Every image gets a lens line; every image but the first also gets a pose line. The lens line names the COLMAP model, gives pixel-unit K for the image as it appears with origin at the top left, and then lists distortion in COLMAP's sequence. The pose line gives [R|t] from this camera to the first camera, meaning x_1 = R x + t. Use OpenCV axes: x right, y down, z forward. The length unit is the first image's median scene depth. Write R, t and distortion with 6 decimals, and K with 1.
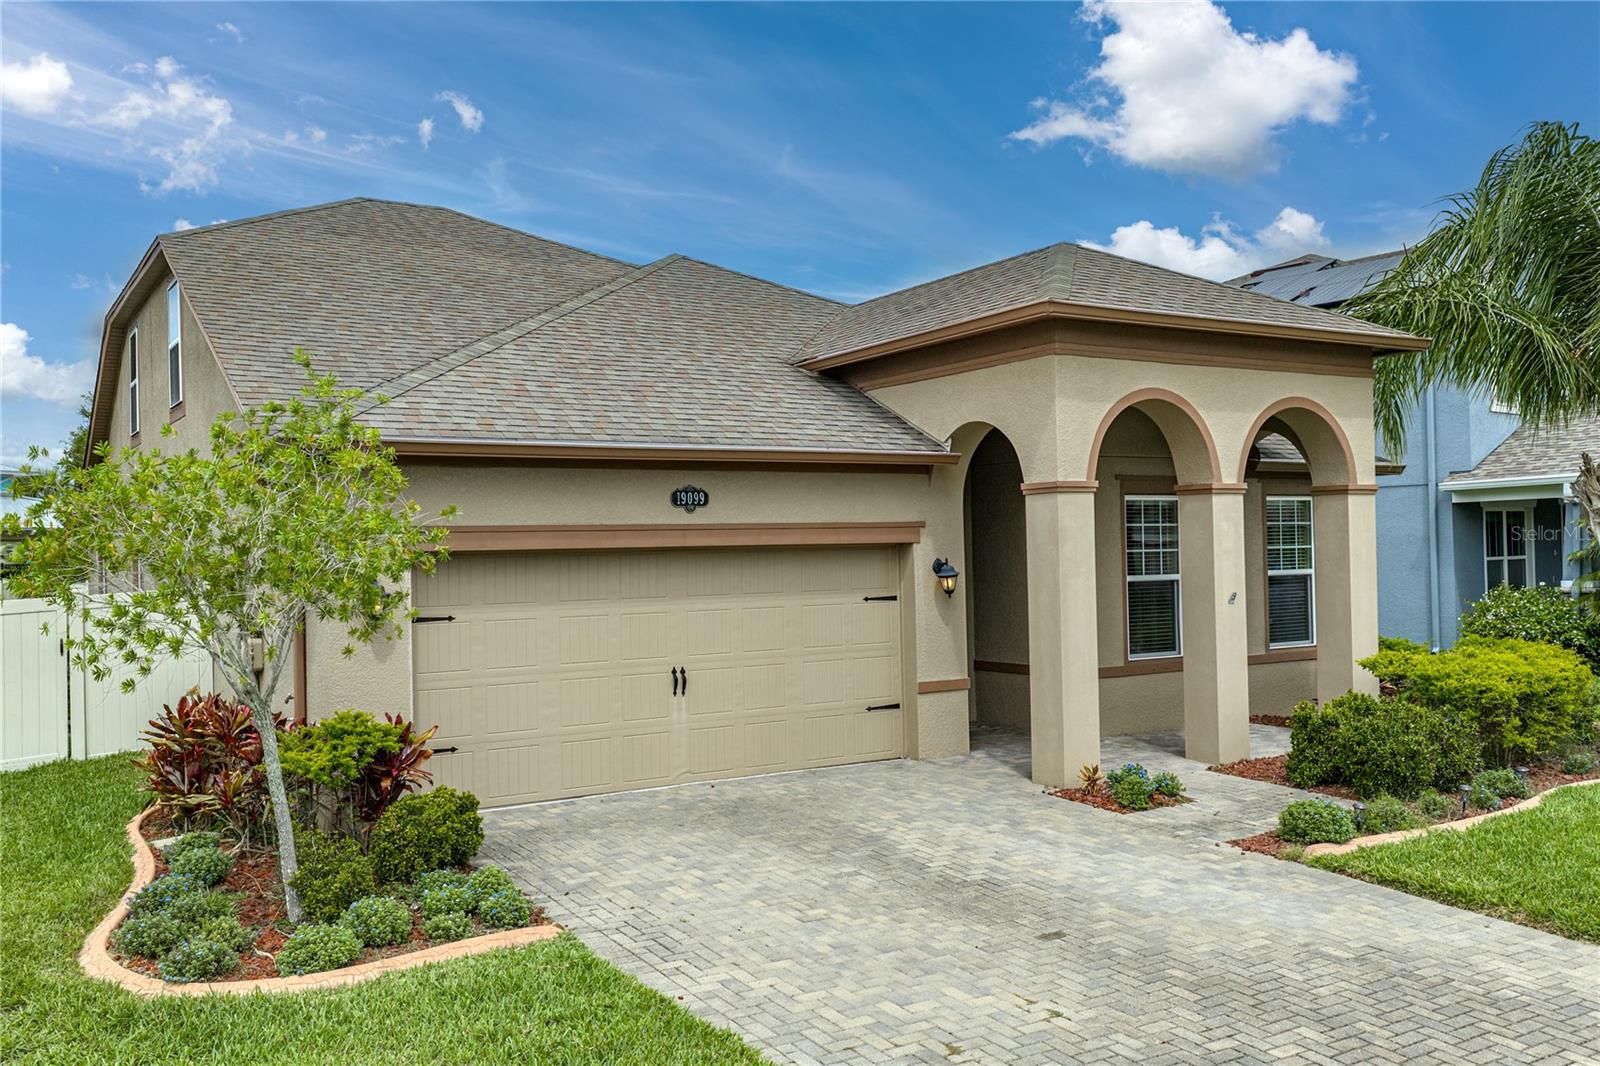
lens RADIAL K [[1369.4, 0, 800.0], [0, 1369.4, 533.0], [0, 0, 1]] dist [0.031019, -0.004658]
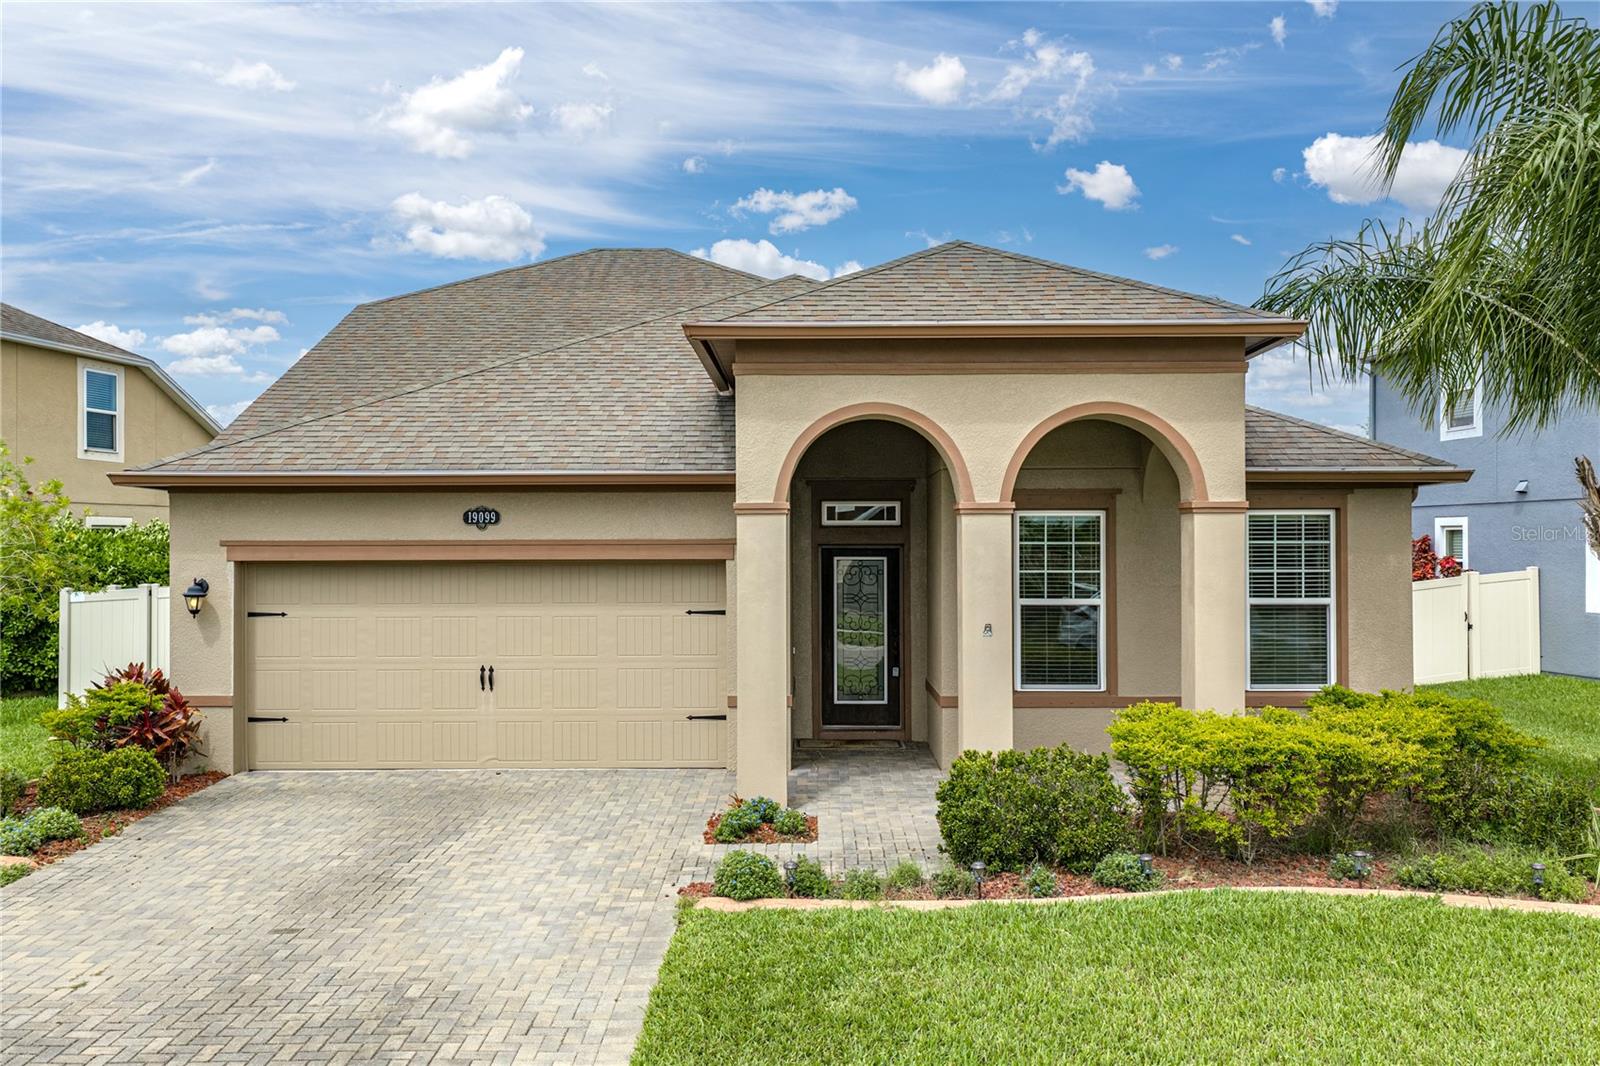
lens RADIAL K [[1341.0, 0, 800.0], [0, 1341.0, 533.0], [0, 0, 1]] dist [0.033773, -0.003807]
pose [[0.842063, 0.014026, -0.539197, 0.745979], [-0.007440, 0.999869, 0.014390, -0.030526], [0.539328, -0.008106, 0.842057, 0.208448]]
